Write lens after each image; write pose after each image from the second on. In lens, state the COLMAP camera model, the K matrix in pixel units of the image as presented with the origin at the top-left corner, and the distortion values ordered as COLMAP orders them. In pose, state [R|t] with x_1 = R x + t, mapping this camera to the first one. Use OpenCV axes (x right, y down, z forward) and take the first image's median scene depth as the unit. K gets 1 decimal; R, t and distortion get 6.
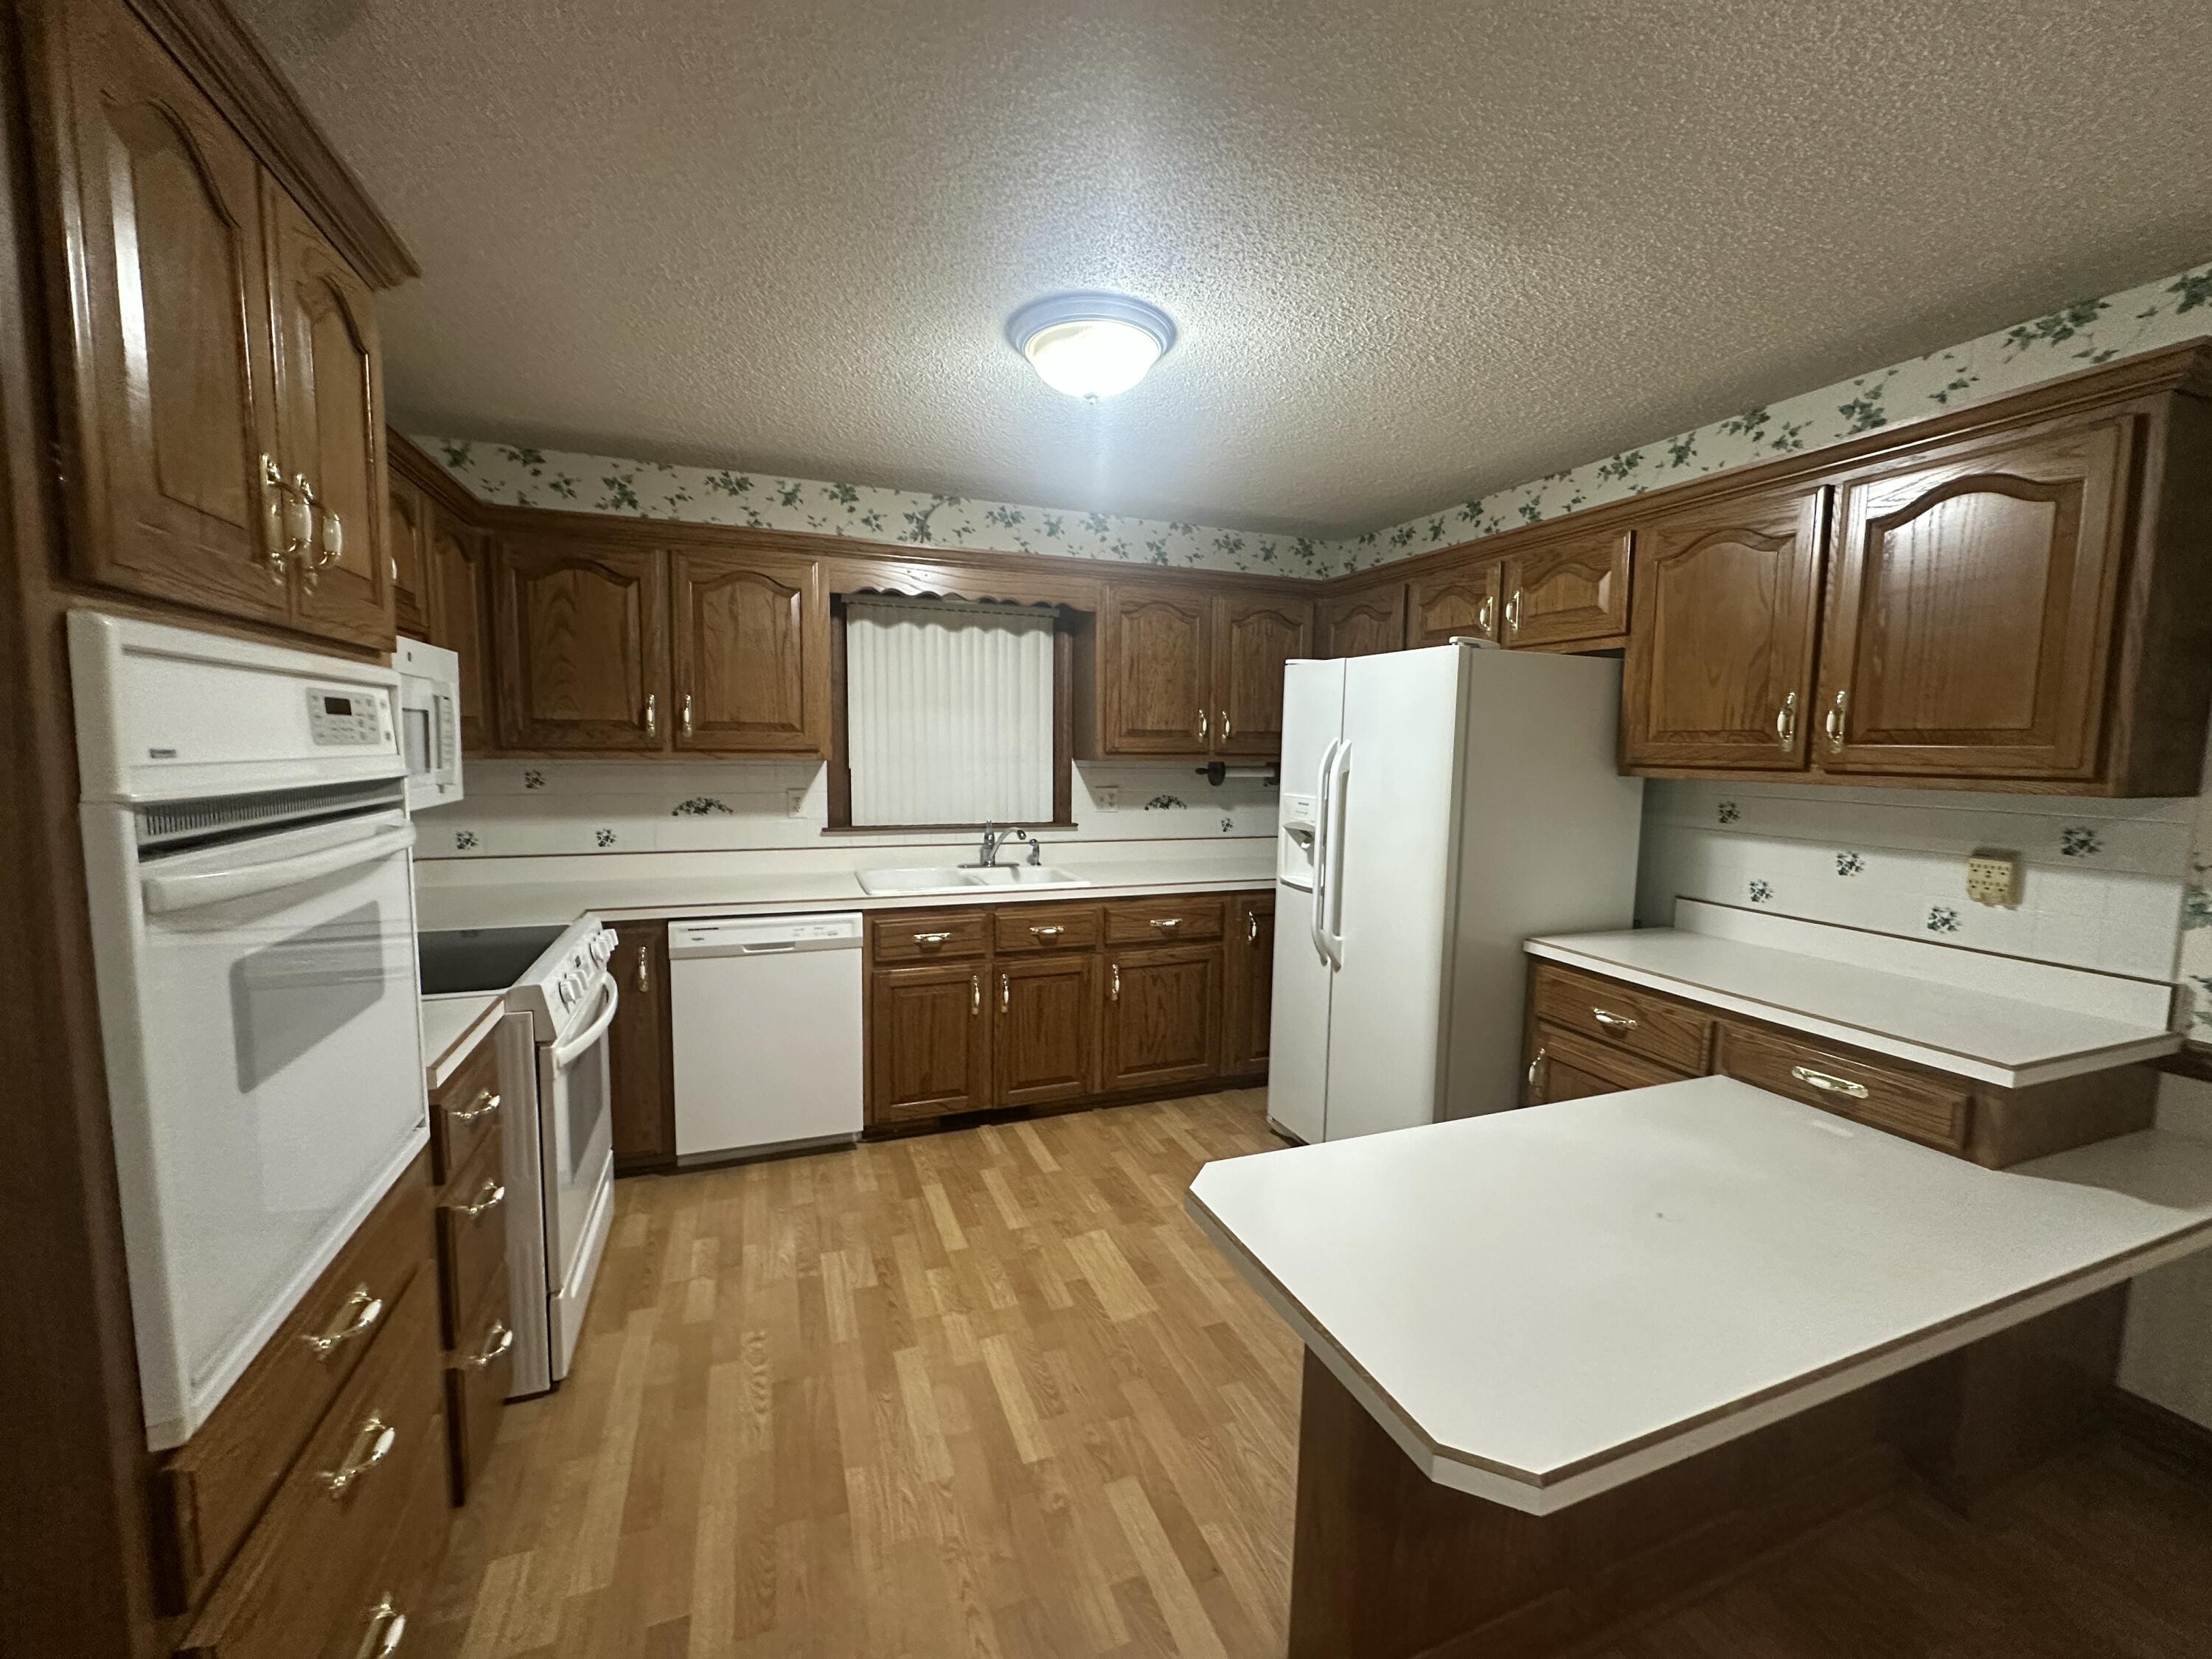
lens RADIAL K [[885.1, 0, 1108.1], [0, 885.1, 828.6], [0, 0, 1]] dist [-0.005159, 0.000835]
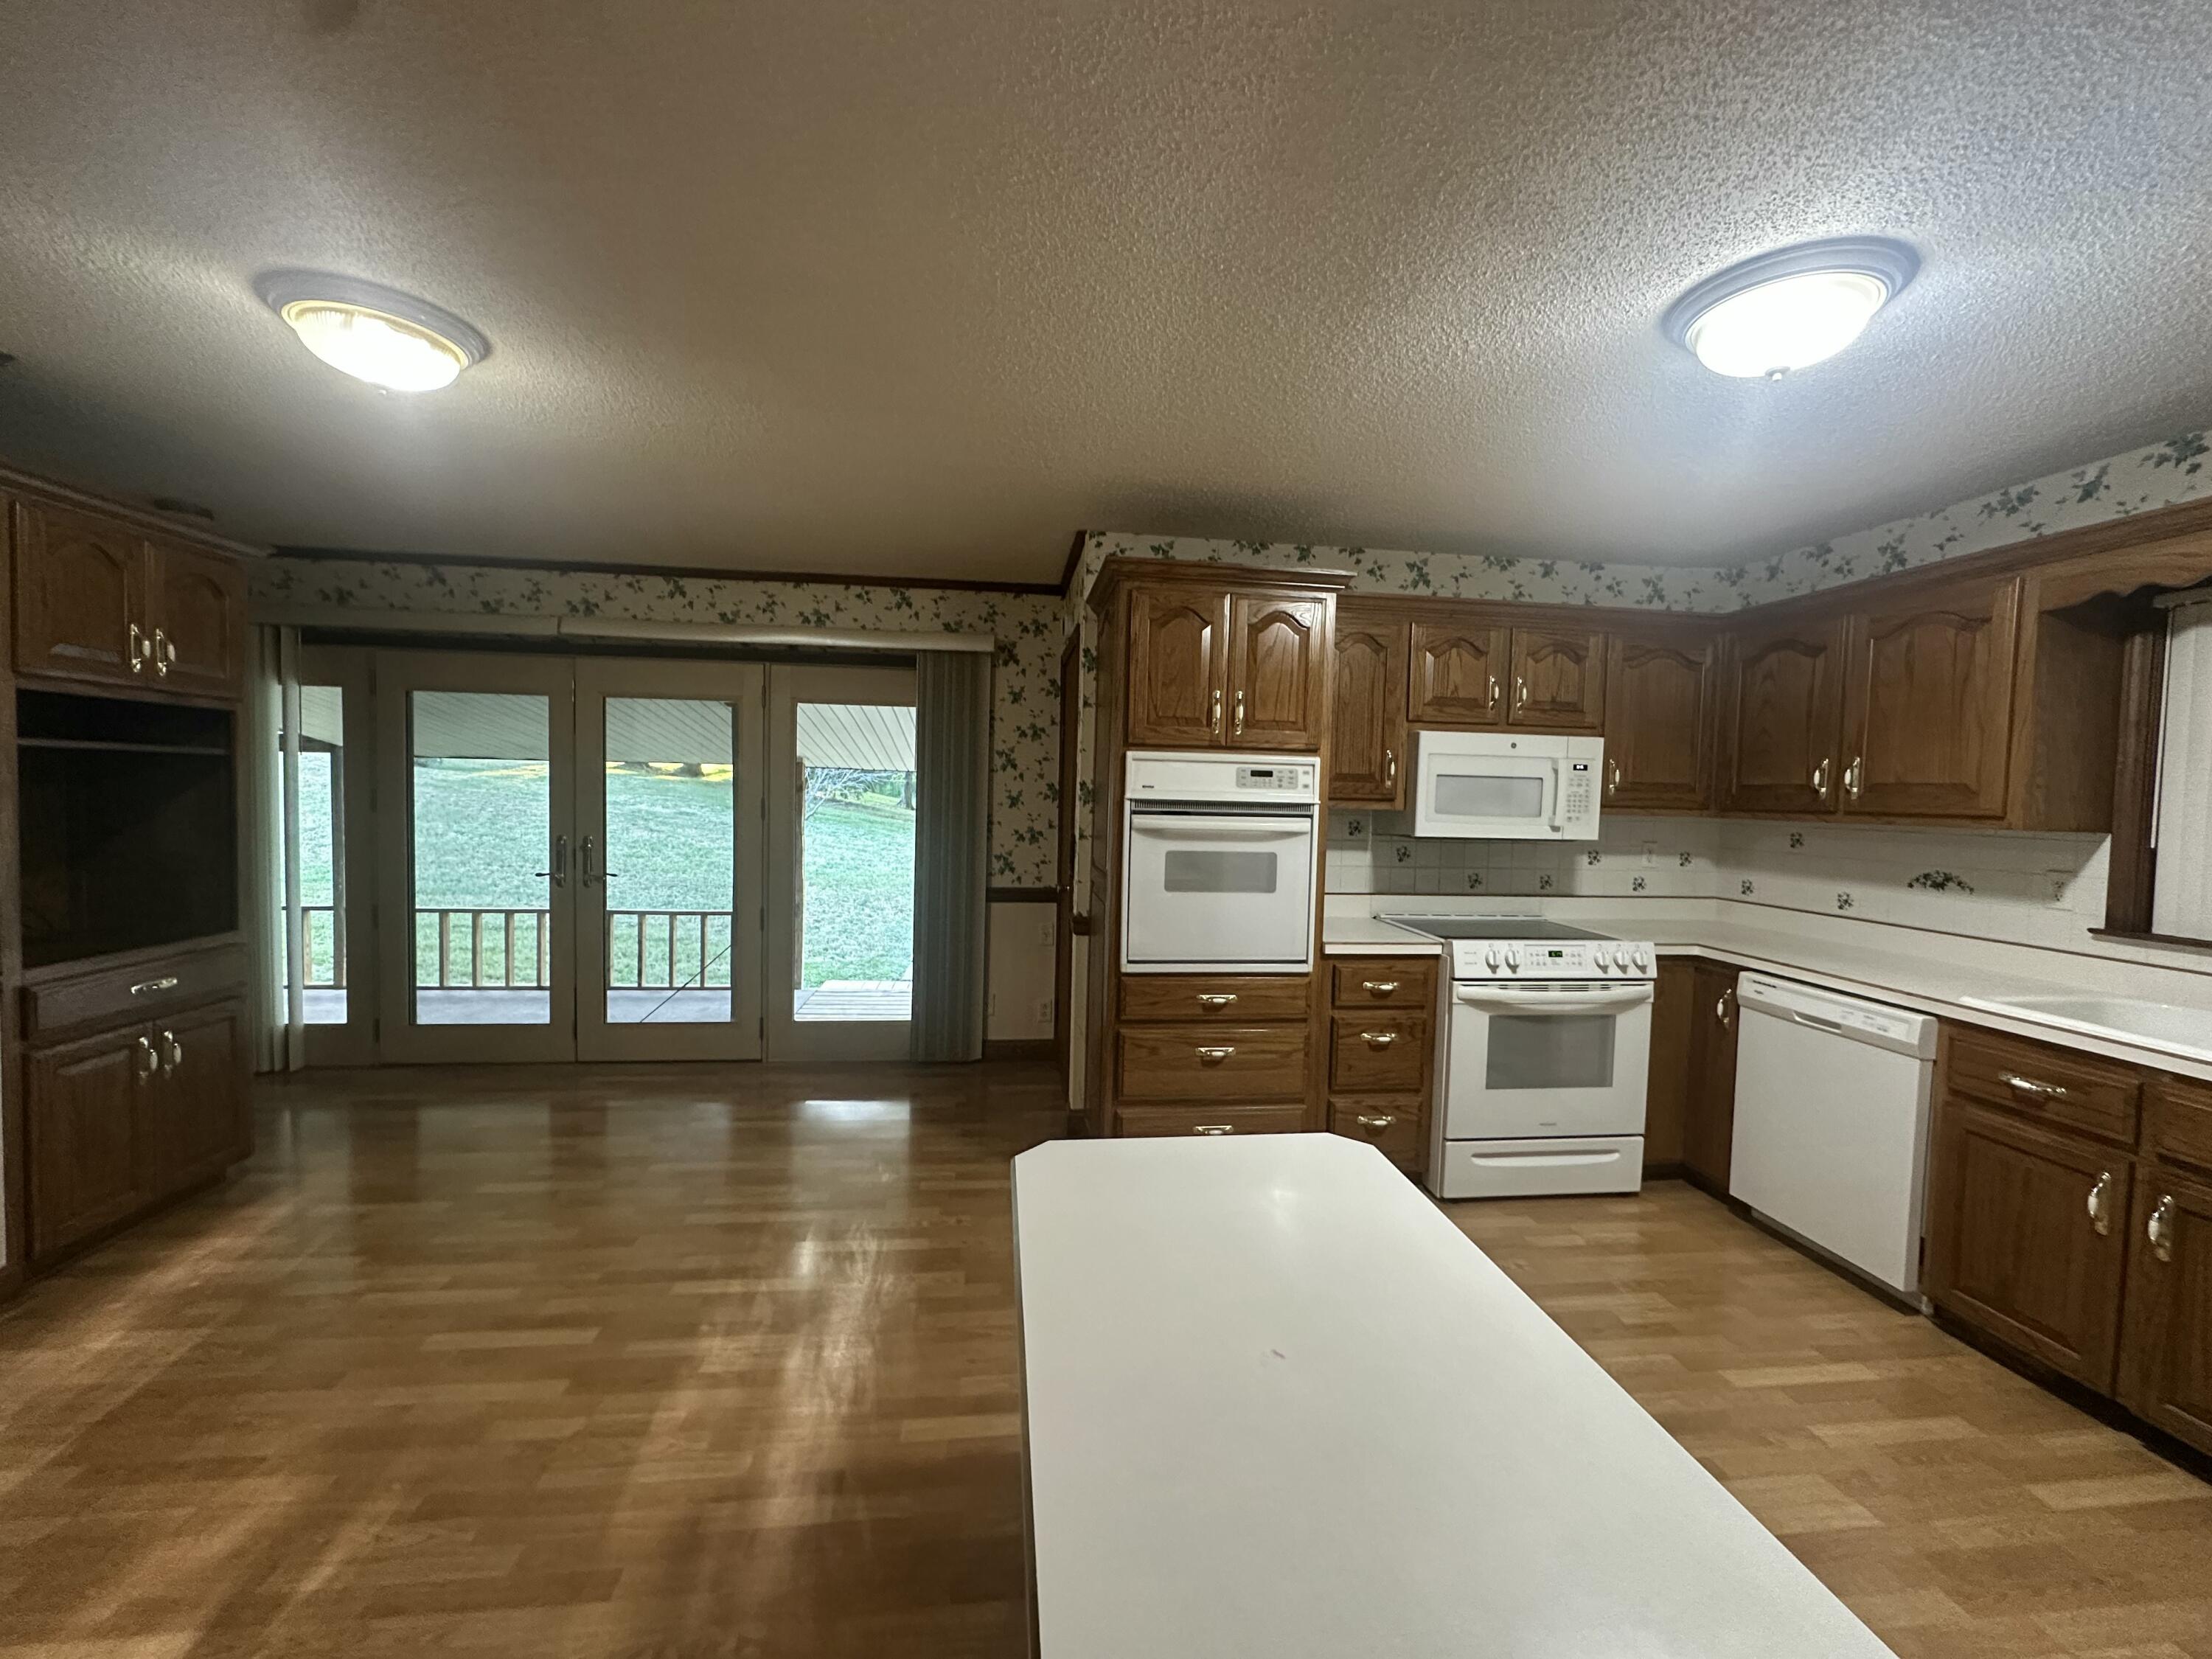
lens RADIAL K [[885.1, 0, 1106.7], [0, 885.1, 827.2], [0, 0, 1]] dist [-0.005159, 0.000835]
pose [[-0.252239, 0.018820, -0.967482, 0.709238], [-0.123605, 0.990994, 0.051504, -0.024236], [0.959738, 0.132577, -0.247641, 0.492893]]
